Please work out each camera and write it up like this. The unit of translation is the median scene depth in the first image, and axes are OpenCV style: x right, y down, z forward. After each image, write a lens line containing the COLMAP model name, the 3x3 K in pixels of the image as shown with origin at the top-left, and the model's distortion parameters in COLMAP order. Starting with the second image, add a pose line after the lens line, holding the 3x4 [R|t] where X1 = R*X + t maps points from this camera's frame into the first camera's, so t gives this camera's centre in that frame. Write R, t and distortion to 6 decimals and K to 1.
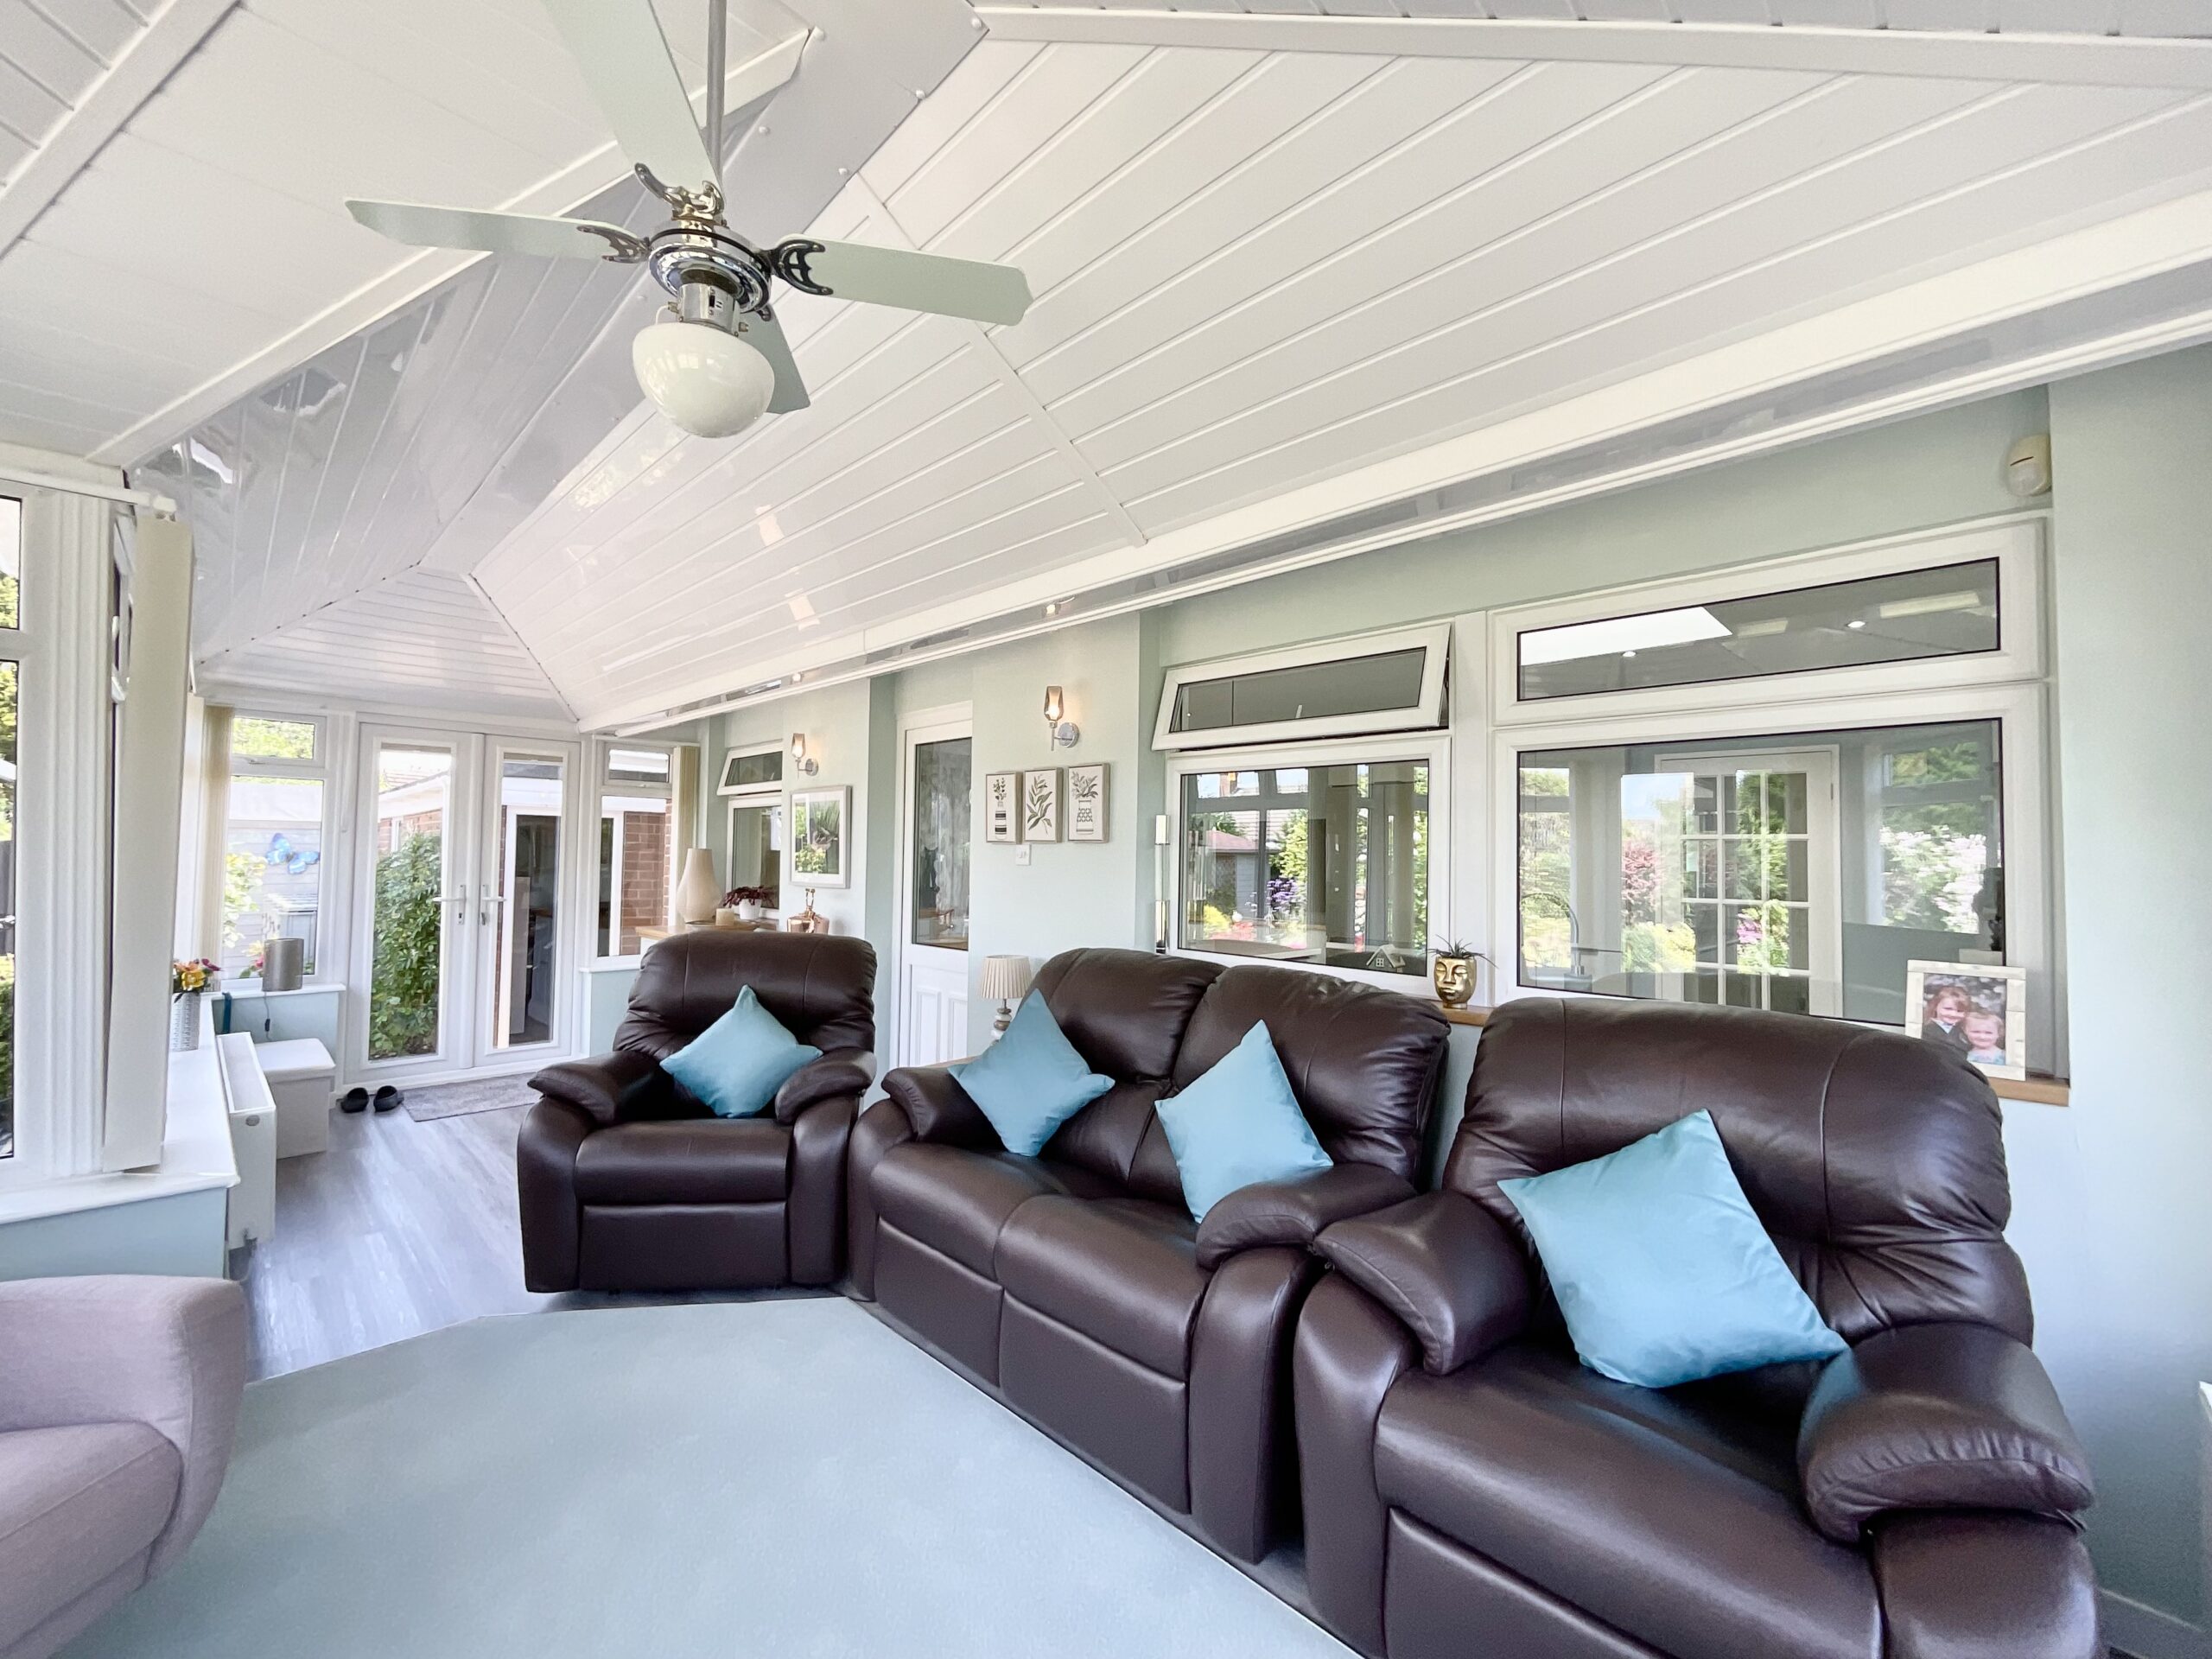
lens RADIAL K [[905.5, 0, 1104.1], [0, 905.5, 835.0], [0, 0, 1]] dist [0.008839, -0.002047]
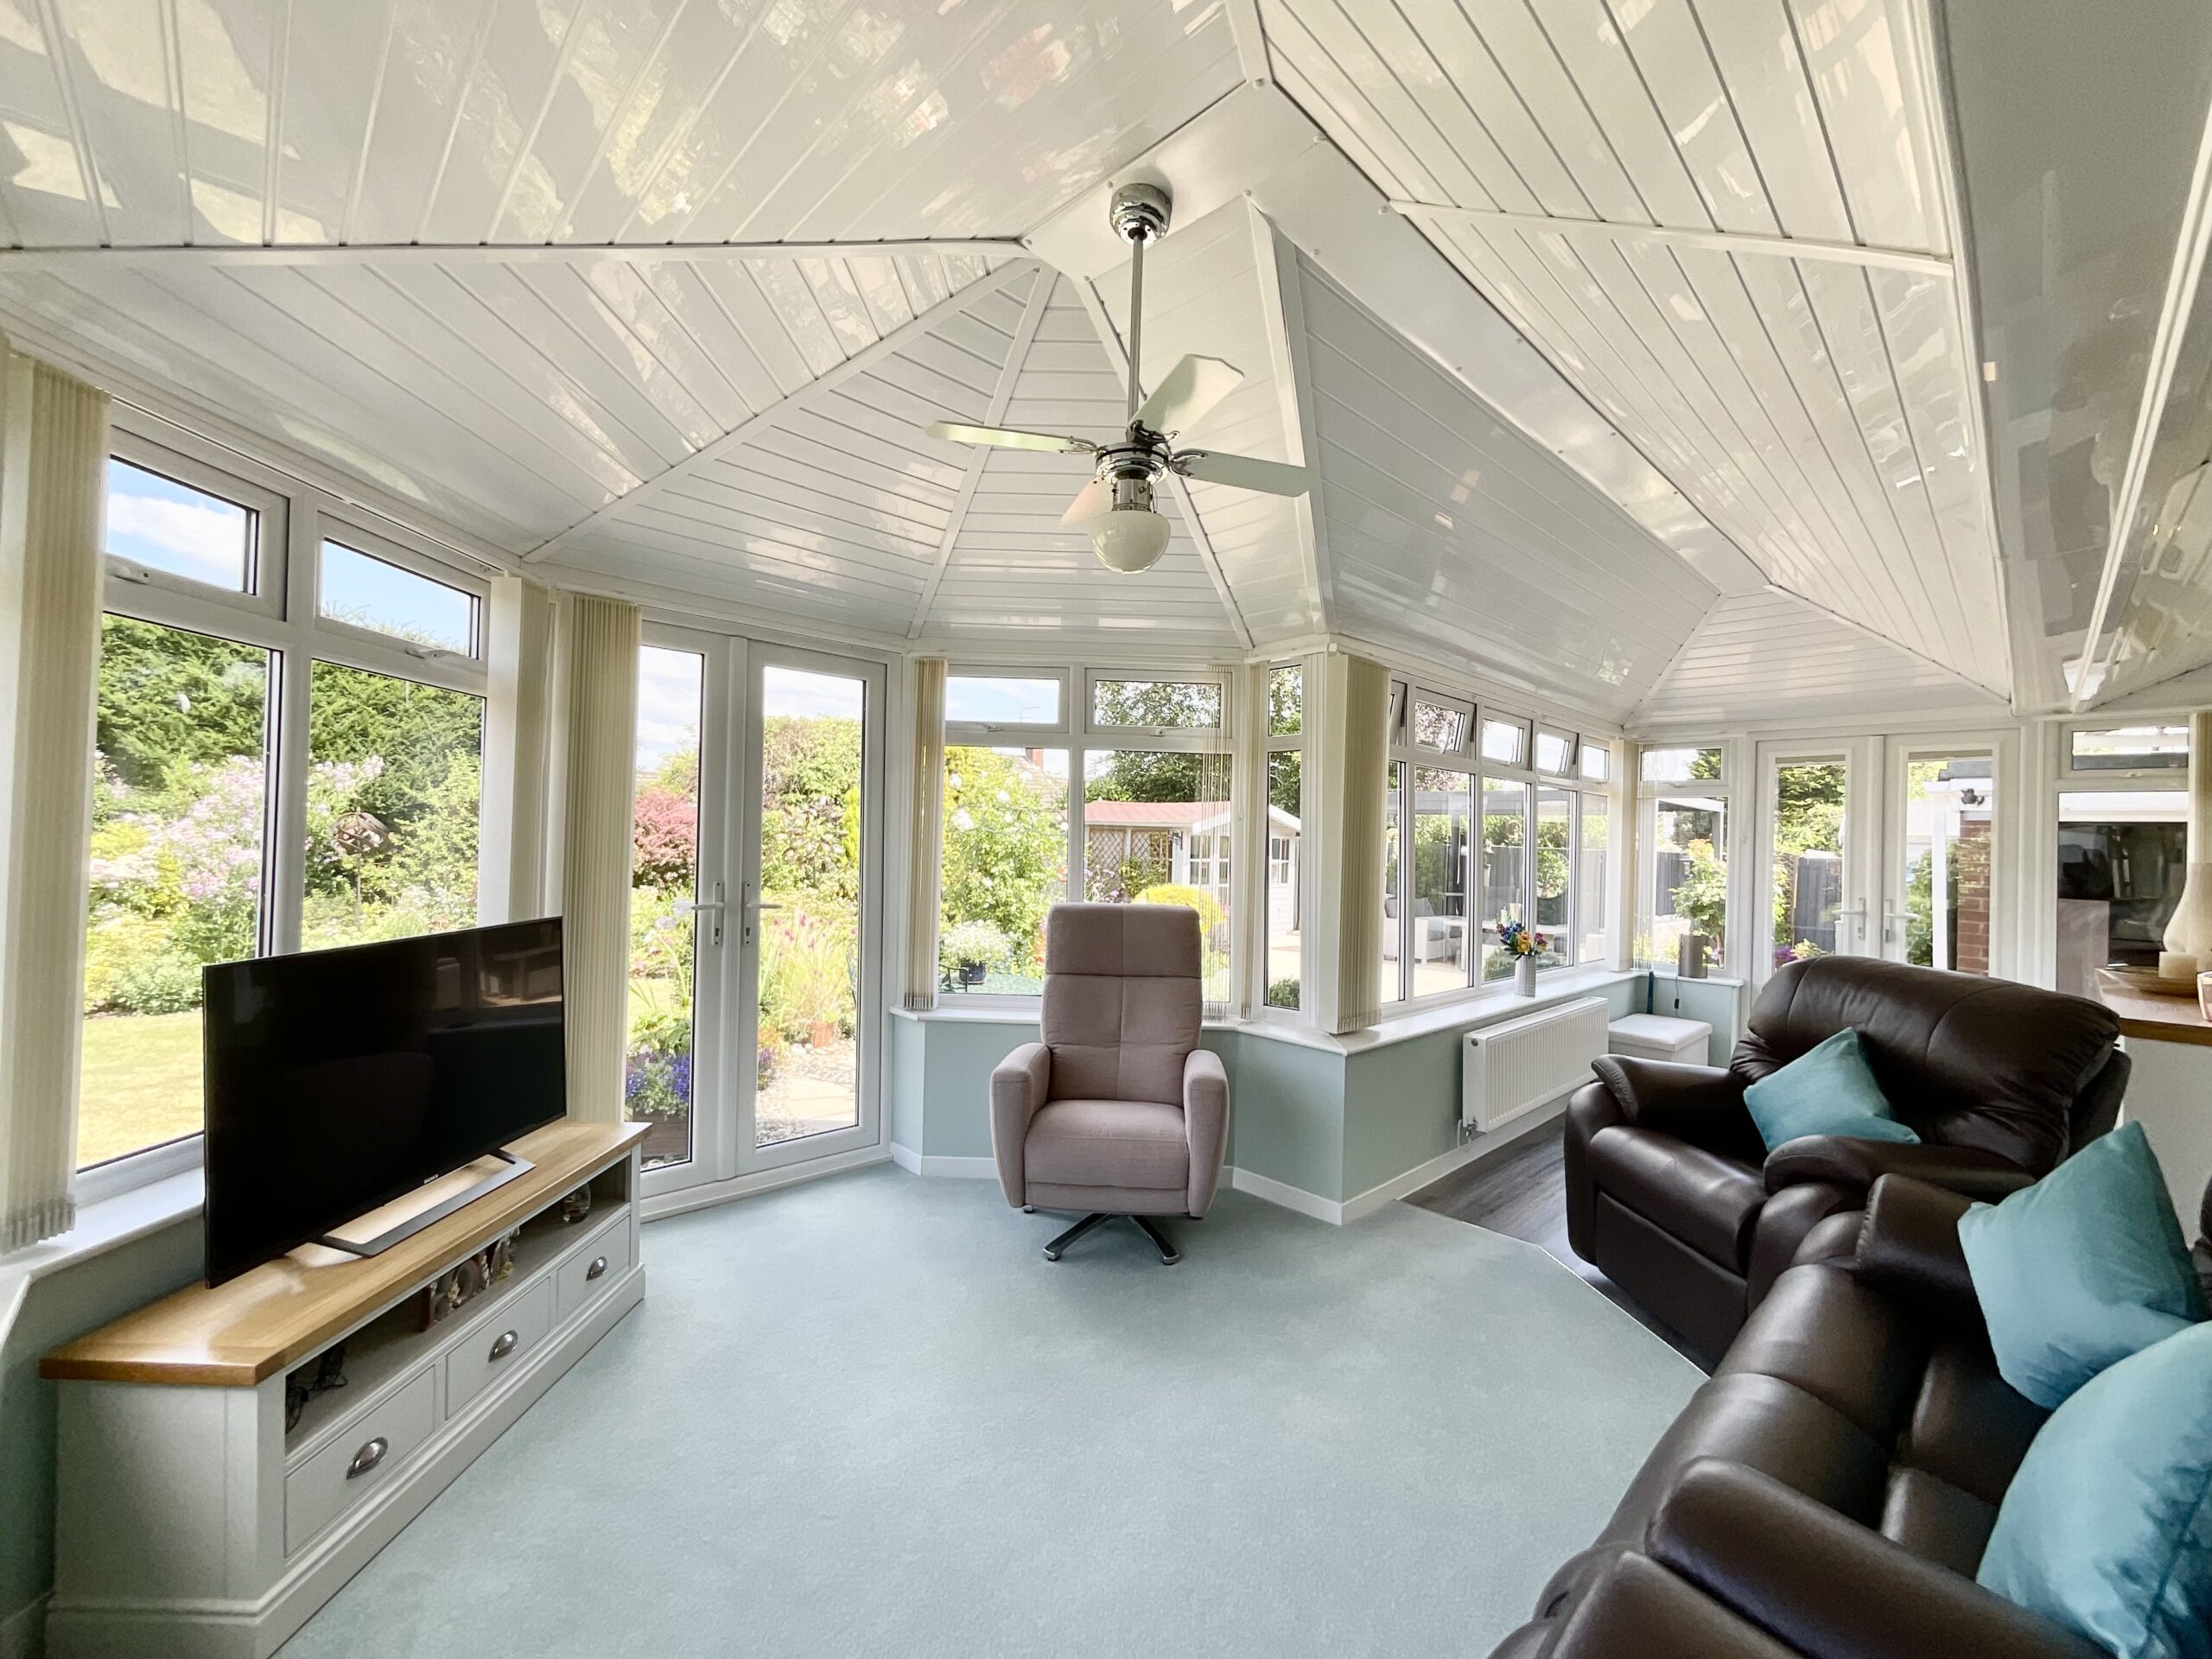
lens RADIAL K [[905.5, 0, 1103.1], [0, 905.5, 825.7], [0, 0, 1]] dist [0.008839, -0.002047]
pose [[-0.015059, -0.031016, -0.999405, 0.293260], [-0.001149, 0.999519, -0.031002, 0.012147], [0.999886, 0.000681, -0.015088, 0.258641]]
